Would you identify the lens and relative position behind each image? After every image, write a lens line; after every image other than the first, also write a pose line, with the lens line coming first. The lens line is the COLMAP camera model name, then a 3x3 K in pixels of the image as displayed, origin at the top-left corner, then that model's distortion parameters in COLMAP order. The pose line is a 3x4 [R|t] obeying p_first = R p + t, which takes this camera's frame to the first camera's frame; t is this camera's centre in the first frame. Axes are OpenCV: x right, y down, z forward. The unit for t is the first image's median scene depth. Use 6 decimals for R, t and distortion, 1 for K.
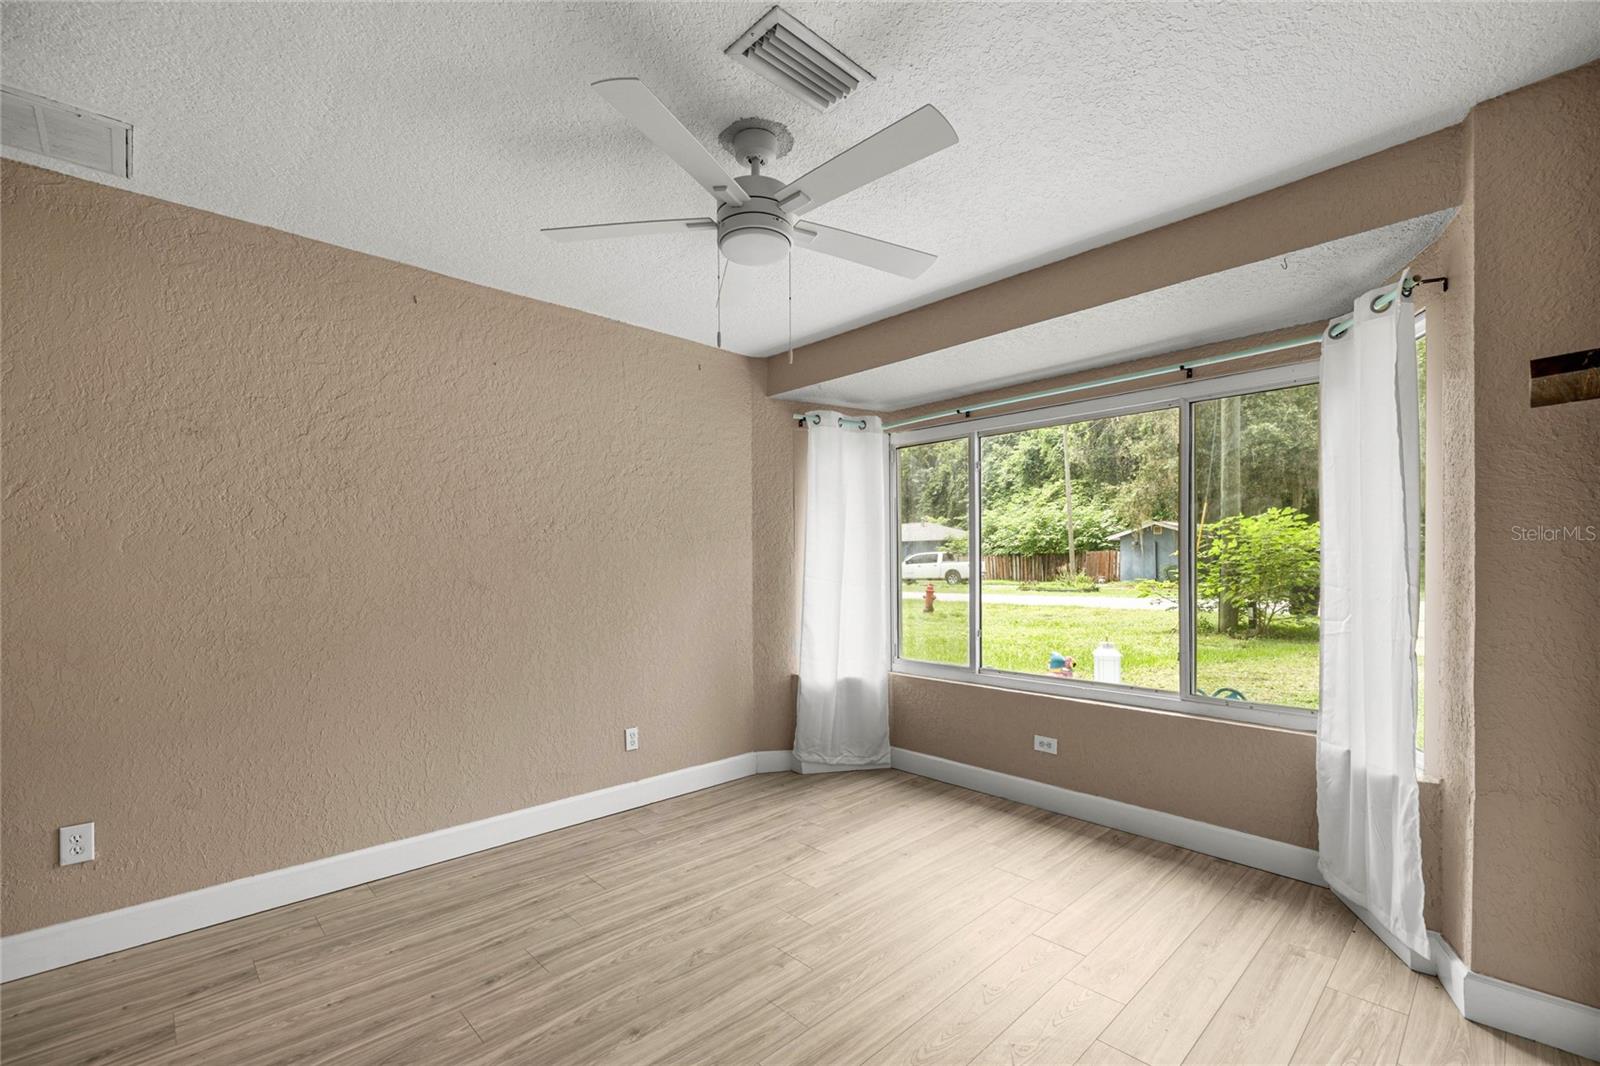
lens RADIAL K [[670.7, 0, 793.3], [0, 670.7, 563.3], [0, 0, 1]] dist [0.001805, -0.000315]
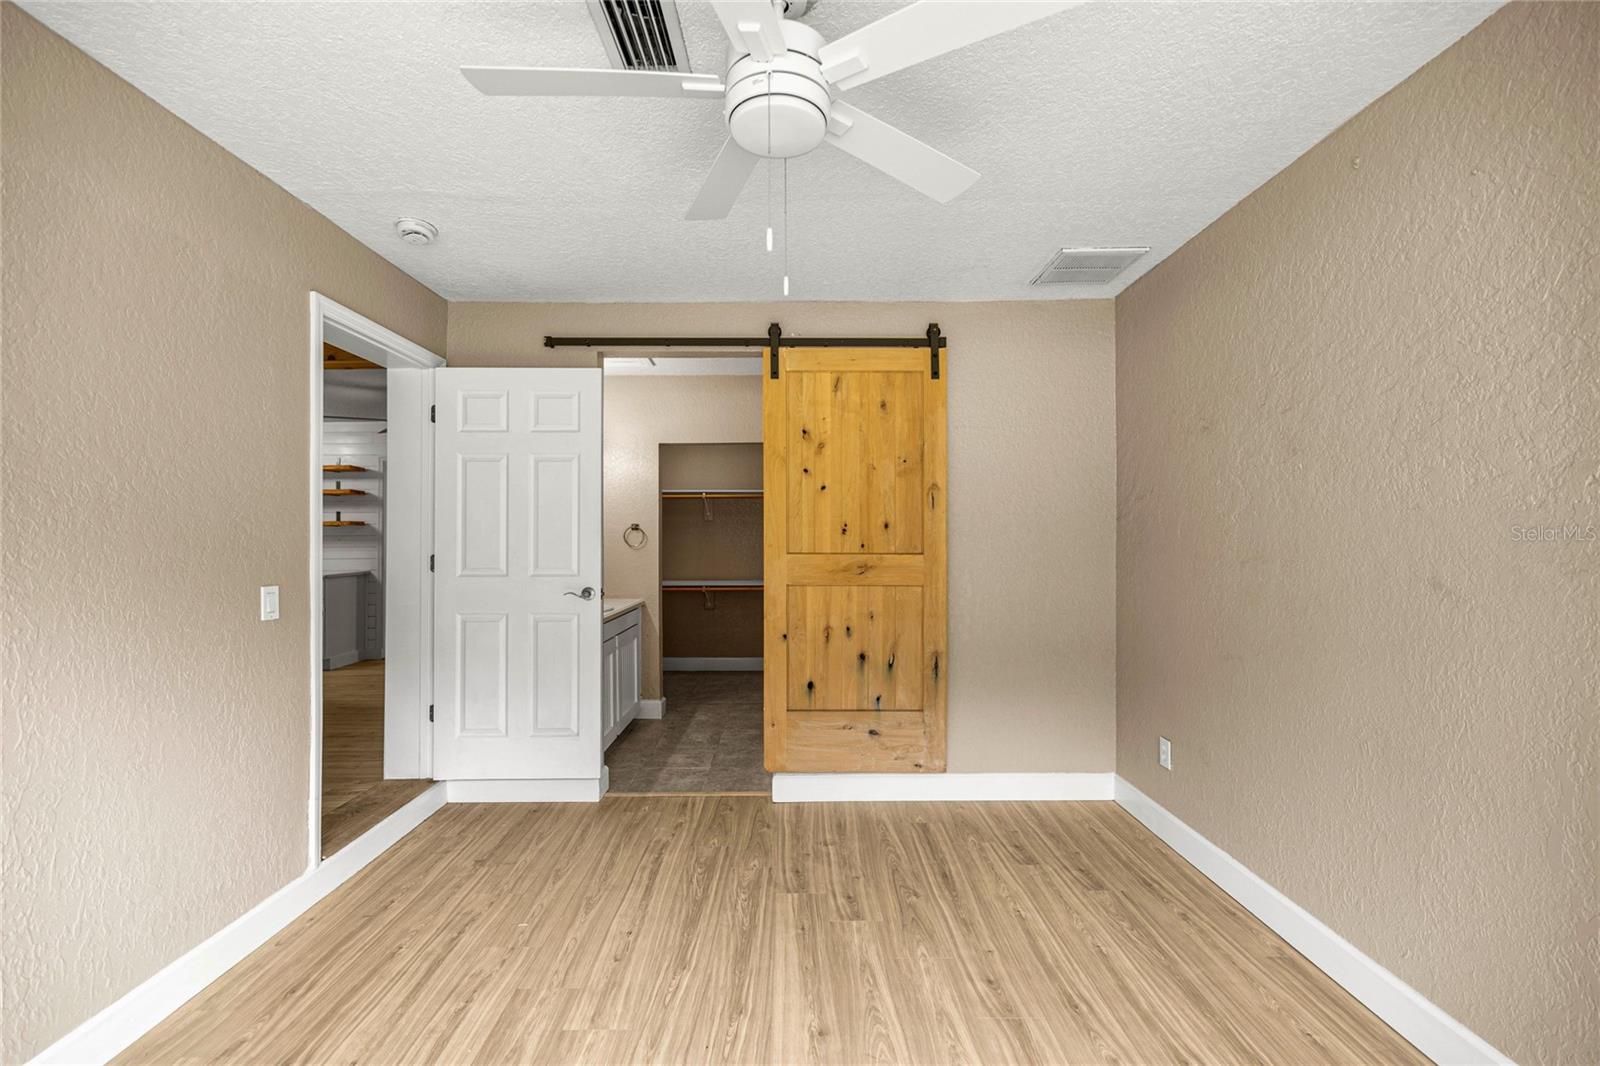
lens RADIAL K [[670.7, 0, 804.2], [0, 670.7, 537.7], [0, 0, 1]] dist [0.001805, -0.000315]
pose [[-0.669213, 0.003258, -0.743064, 0.394174], [0.003373, 0.999993, 0.001347, -0.018523], [0.743063, -0.001605, -0.669219, 1.278006]]
